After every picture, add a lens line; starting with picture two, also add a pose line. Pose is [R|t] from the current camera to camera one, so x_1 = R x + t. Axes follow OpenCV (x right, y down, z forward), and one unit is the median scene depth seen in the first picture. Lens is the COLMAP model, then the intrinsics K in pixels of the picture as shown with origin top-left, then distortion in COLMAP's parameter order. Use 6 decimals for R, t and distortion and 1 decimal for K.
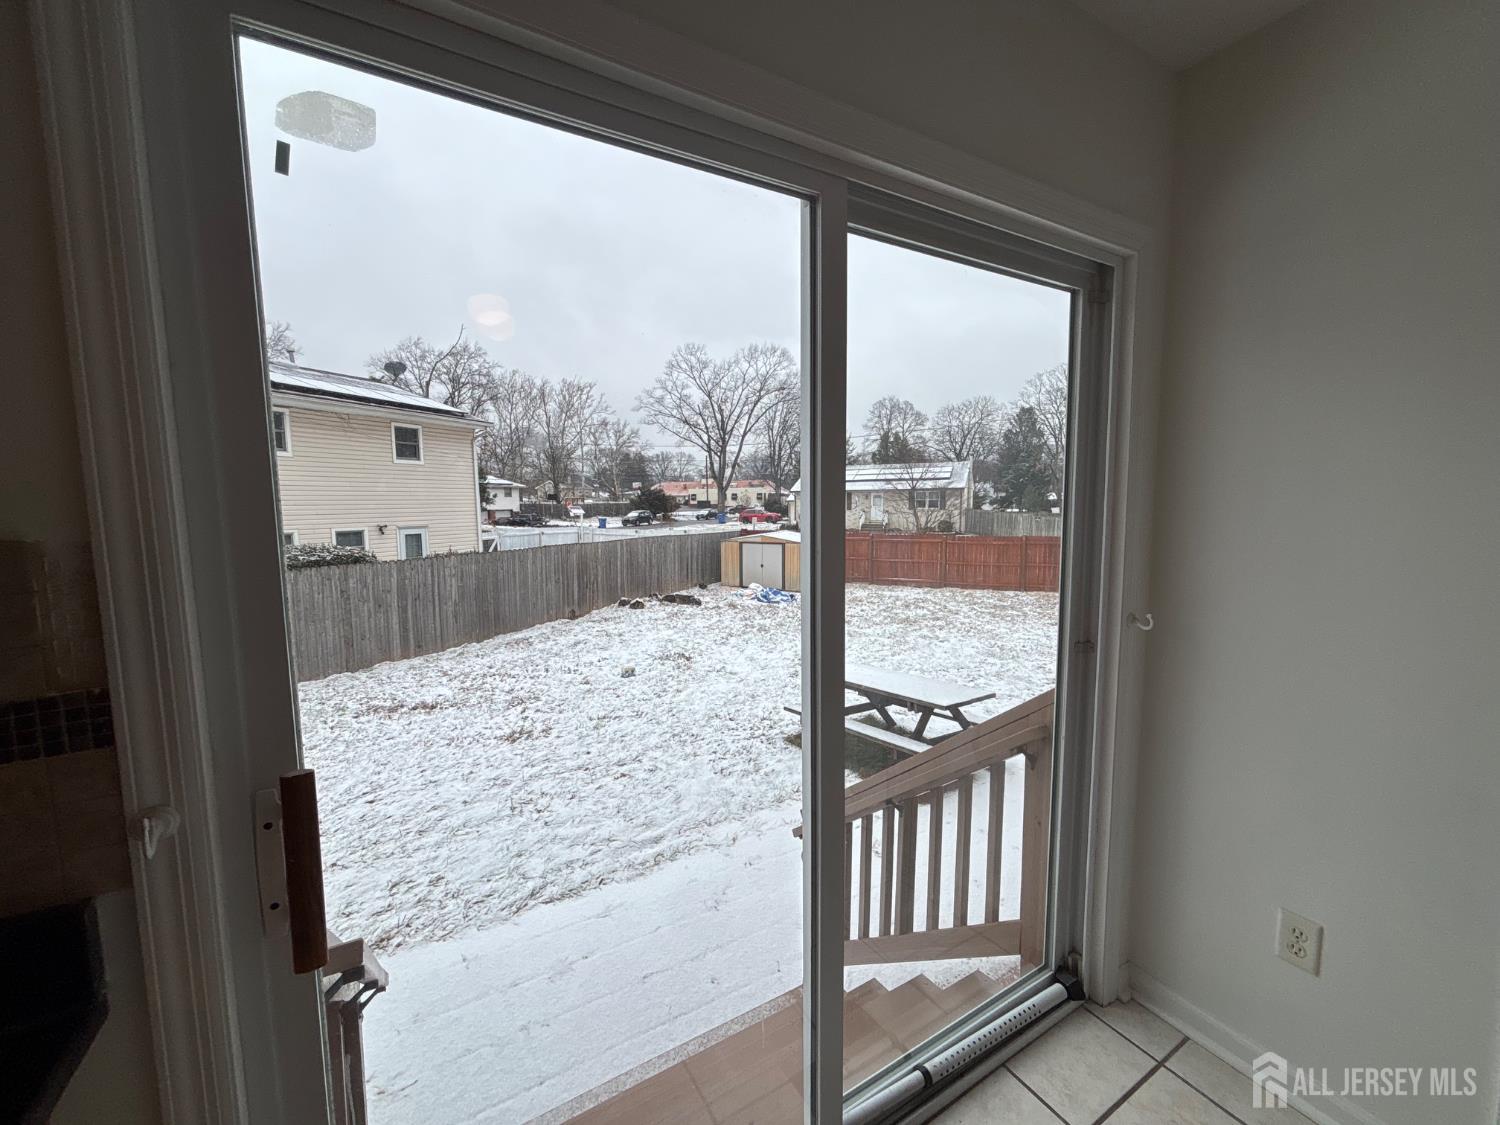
lens RADIAL K [[605.0, 0, 748.9], [0, 605.0, 558.0], [0, 0, 1]] dist [0.002069, 0.000672]
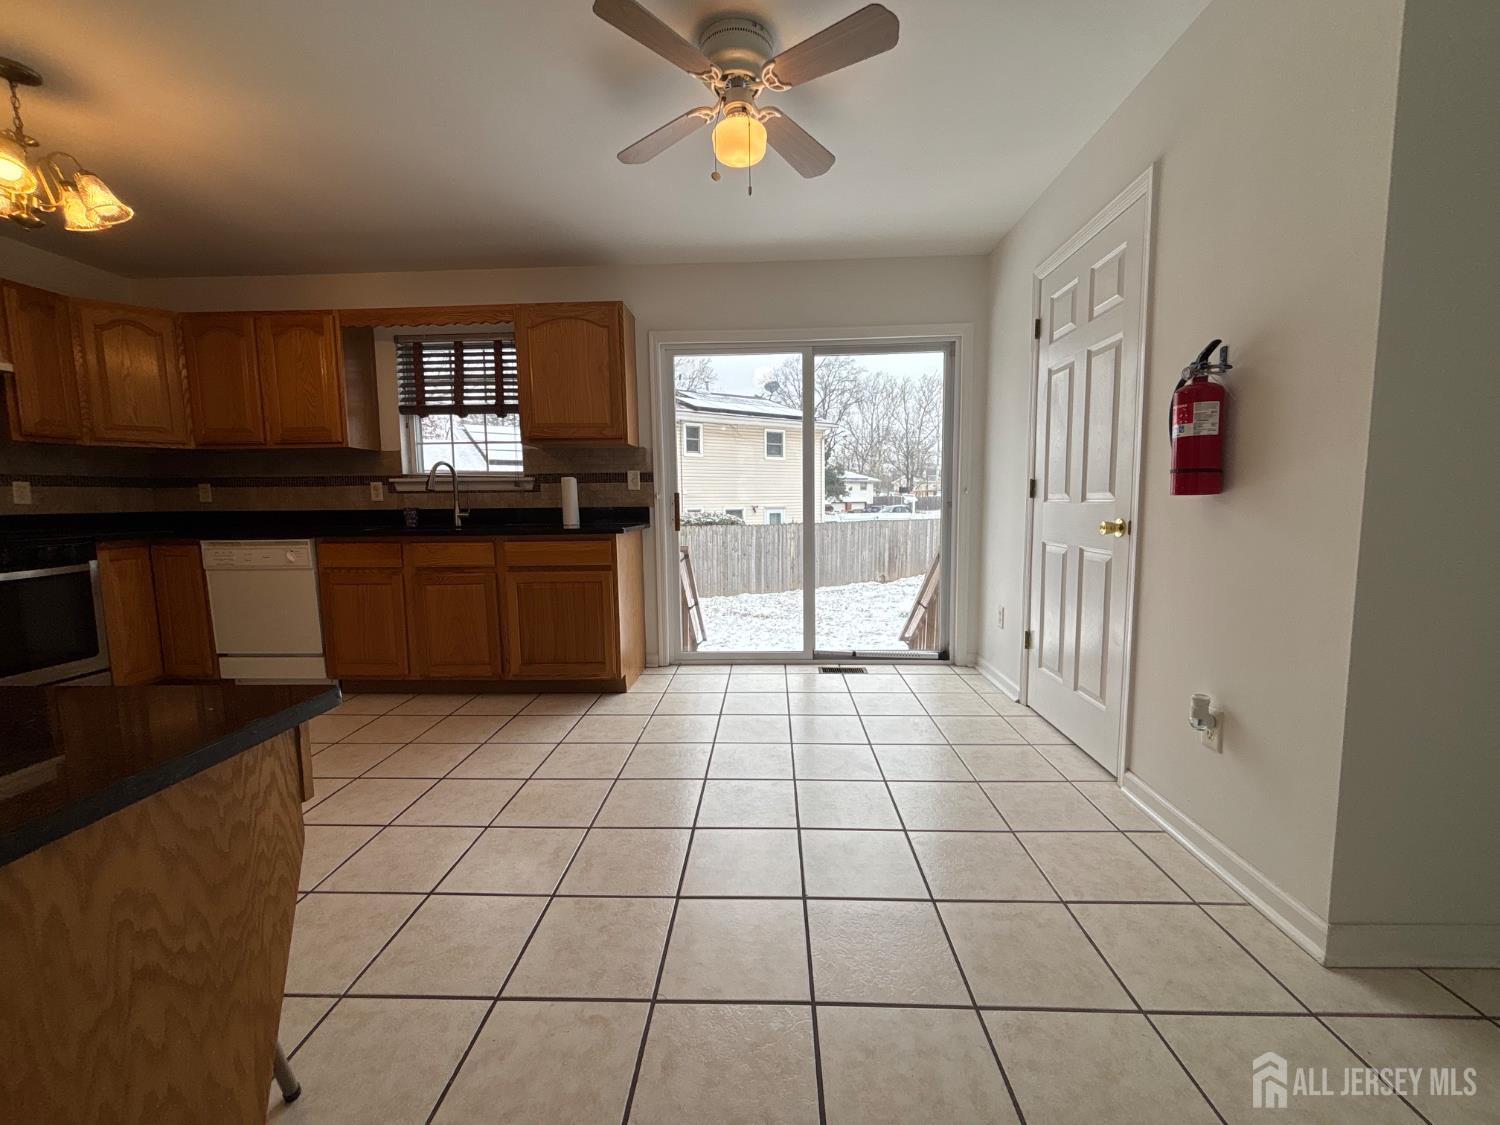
lens RADIAL K [[605.0, 0, 746.1], [0, 605.0, 560.3], [0, 0, 1]] dist [0.002069, 0.000672]
pose [[0.835972, 0.053408, -0.546166, 0.113697], [-0.047562, 0.998559, 0.024847, 0.032574], [0.546707, 0.005205, 0.837308, -0.131201]]
